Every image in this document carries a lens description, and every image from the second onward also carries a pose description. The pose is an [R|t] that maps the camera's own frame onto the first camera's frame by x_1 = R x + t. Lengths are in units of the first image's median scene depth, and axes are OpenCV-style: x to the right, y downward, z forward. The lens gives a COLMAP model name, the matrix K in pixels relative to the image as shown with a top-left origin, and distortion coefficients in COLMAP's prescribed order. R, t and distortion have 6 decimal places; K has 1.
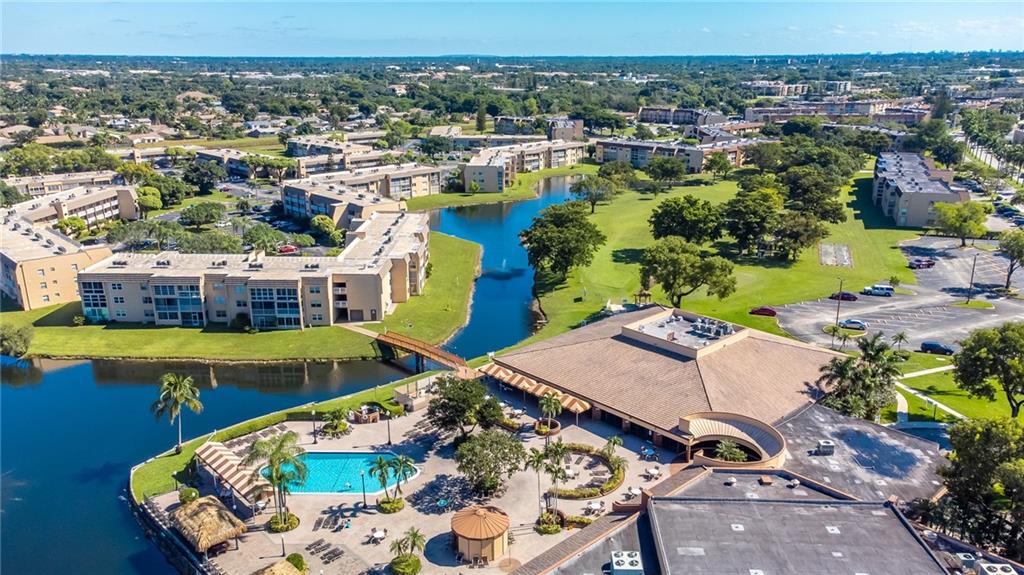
lens RADIAL K [[758.5, 0, 512.0], [0, 758.5, 287.5], [0, 0, 1]] dist [0.018274, 0.051234]
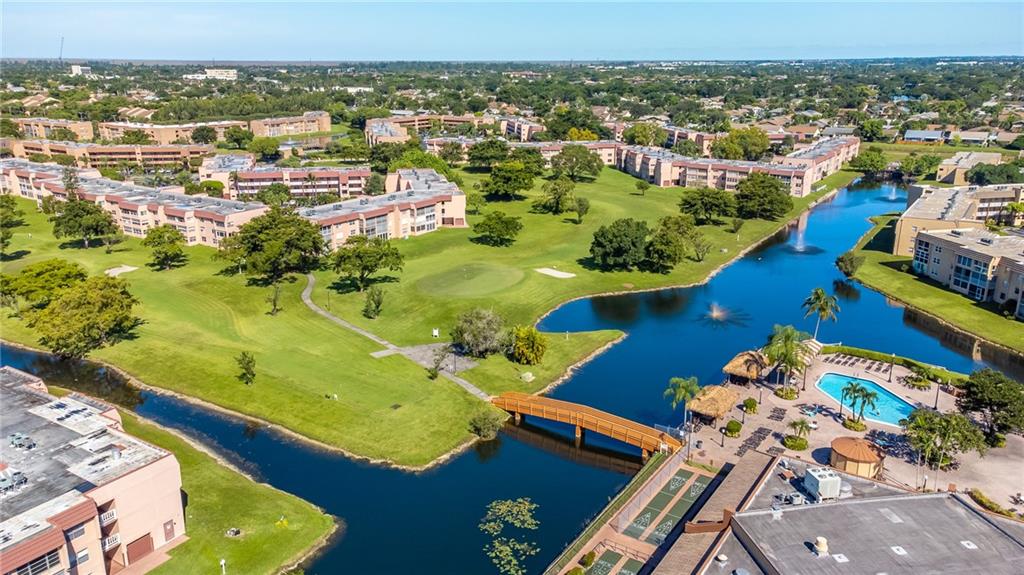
lens RADIAL K [[758.5, 0, 512.0], [0, 758.5, 287.5], [0, 0, 1]] dist [0.018274, 0.051234]
pose [[0.218027, 0.280360, -0.934806, 0.468316], [-0.278928, 0.935796, 0.215602, -0.017520], [0.935234, 0.213736, 0.282229, 0.056869]]
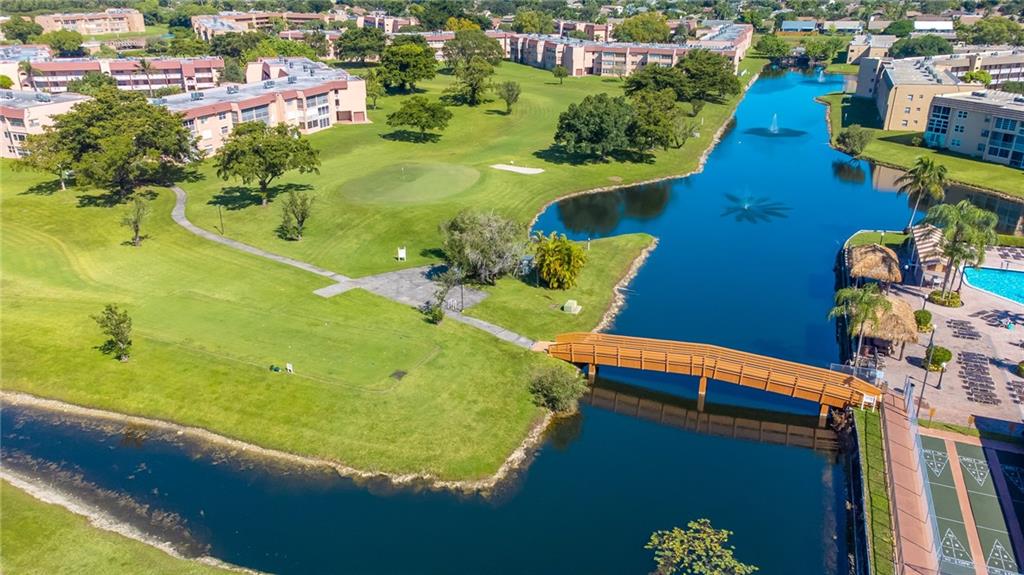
lens RADIAL K [[758.5, 0, 512.0], [0, 758.5, 287.5], [0, 0, 1]] dist [0.018274, 0.051234]
pose [[0.419874, 0.347312, -0.838499, 0.162416], [-0.260363, 0.931143, 0.255311, 0.105951], [0.869435, 0.111116, 0.481390, 0.021888]]
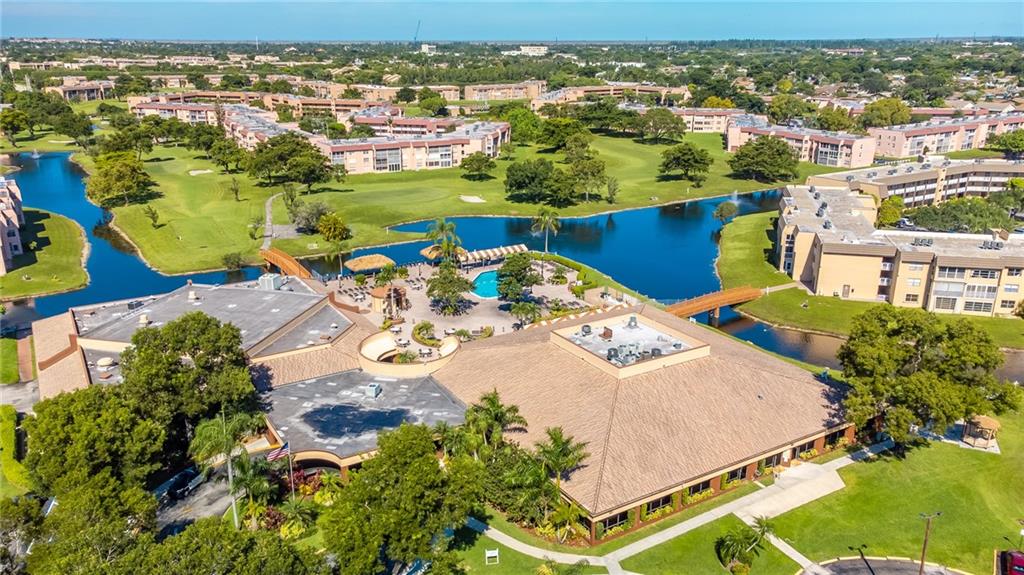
lens RADIAL K [[773.8, 0, 512.0], [0, 773.8, 287.5], [0, 0, 1]] dist [0.030800, 0.000961]
pose [[-0.201760, 0.299463, -0.932531, 0.769822], [-0.280734, 0.894481, 0.347983, -0.186817], [0.938340, 0.332002, -0.096401, 0.746046]]
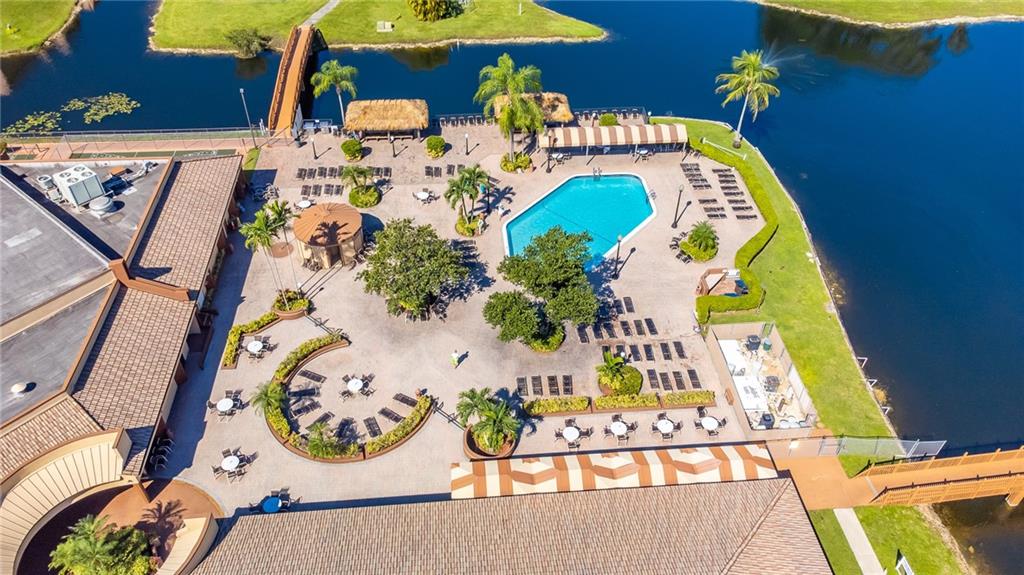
lens RADIAL K [[758.5, 0, 512.0], [0, 758.5, 287.5], [0, 0, 1]] dist [0.018274, 0.051234]
pose [[-0.617510, 0.522917, -0.587571, 0.196265], [-0.235504, 0.589825, 0.772427, -0.188513], [0.750479, 0.615357, -0.241074, 0.745176]]
